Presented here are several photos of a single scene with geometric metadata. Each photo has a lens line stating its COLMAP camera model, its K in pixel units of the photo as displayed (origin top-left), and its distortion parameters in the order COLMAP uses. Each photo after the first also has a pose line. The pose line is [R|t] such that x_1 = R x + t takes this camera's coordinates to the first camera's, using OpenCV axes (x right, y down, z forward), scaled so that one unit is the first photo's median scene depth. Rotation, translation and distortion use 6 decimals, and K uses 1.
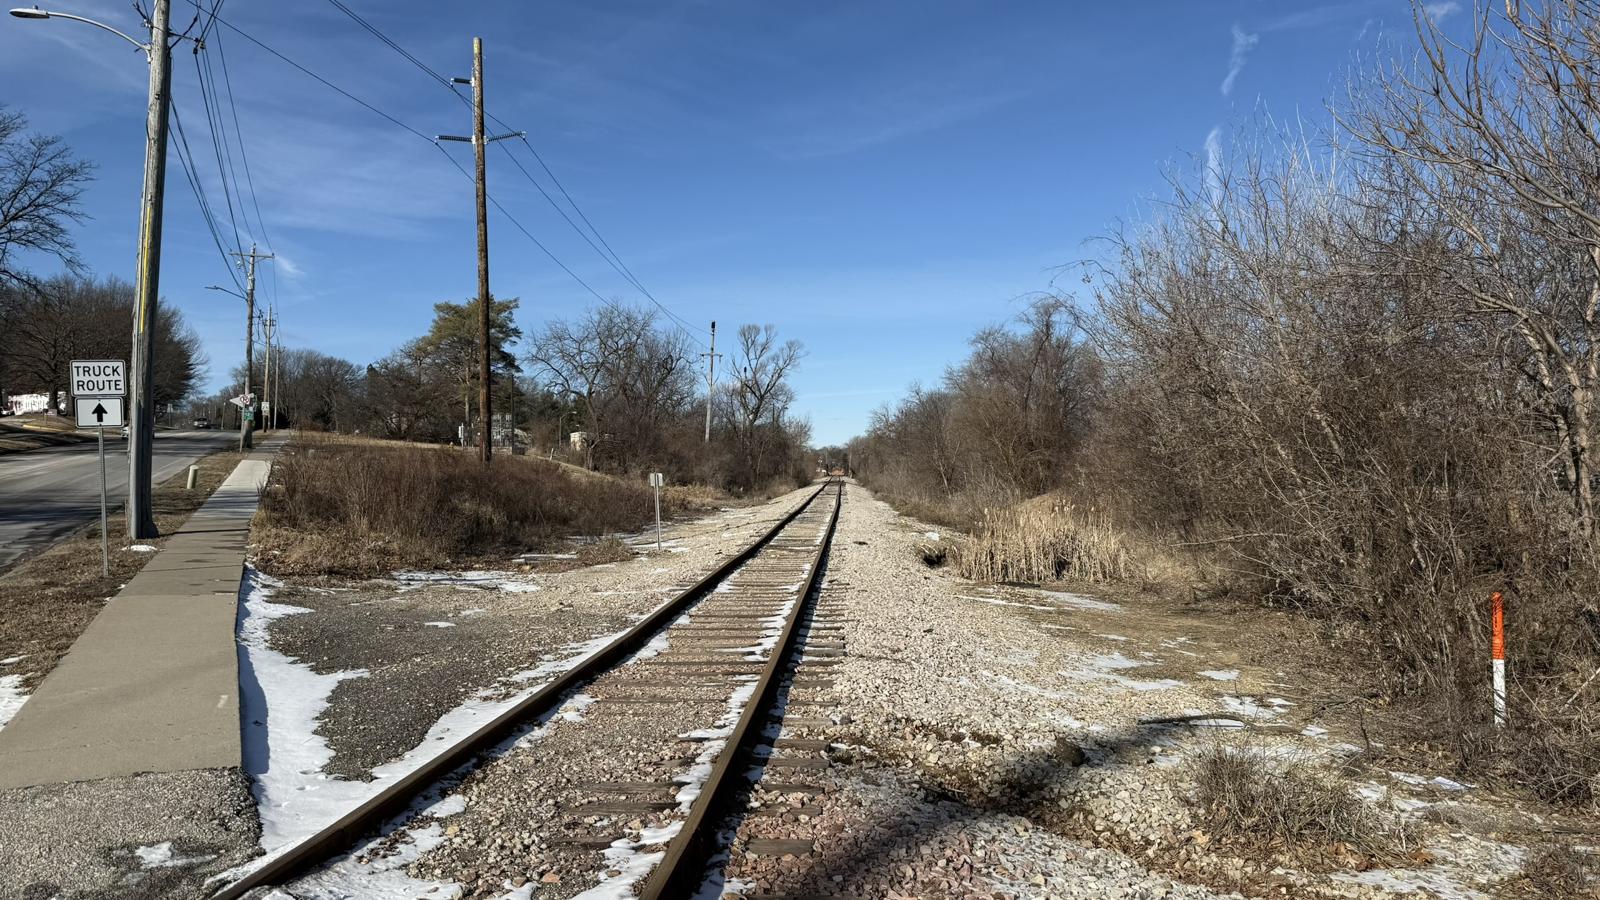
lens RADIAL K [[1107.1, 0, 766.2], [0, 1107.1, 455.8], [0, 0, 1]] dist [0.003230, 0.000152]
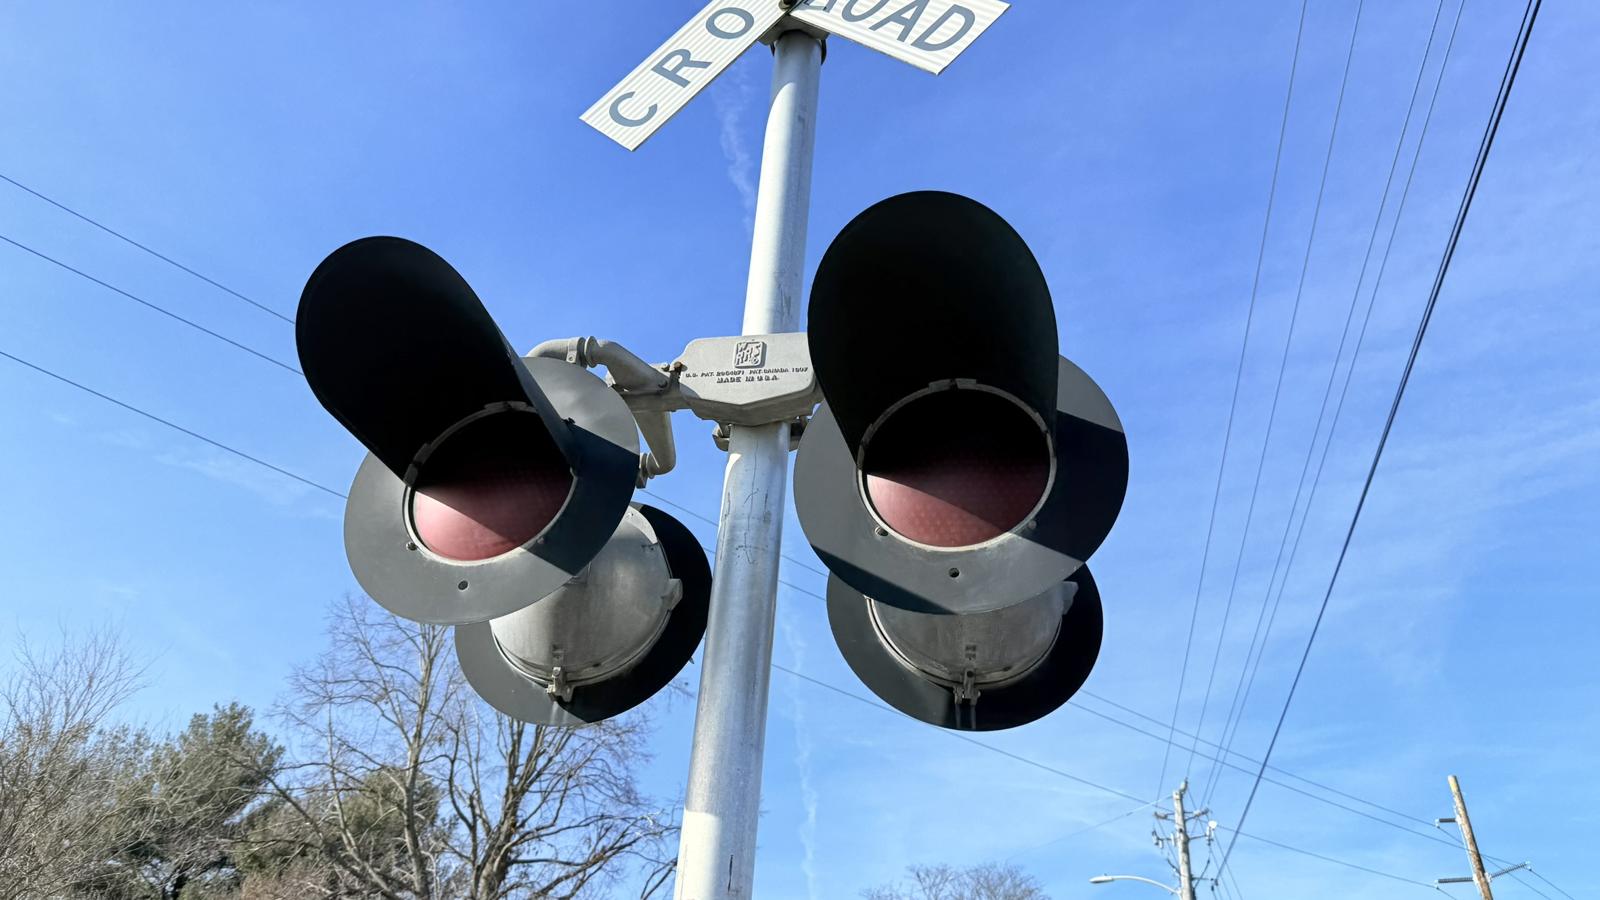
lens RADIAL K [[1111.1, 0, 800.0], [0, 1111.1, 450.0], [0, 0, 1]] dist [0.000256, -0.026321]
pose [[0.691473, -0.383974, -0.611905, 0.066910], [-0.049601, 0.819809, -0.570485, -0.009473], [0.720697, 0.424826, 0.547830, -0.130061]]
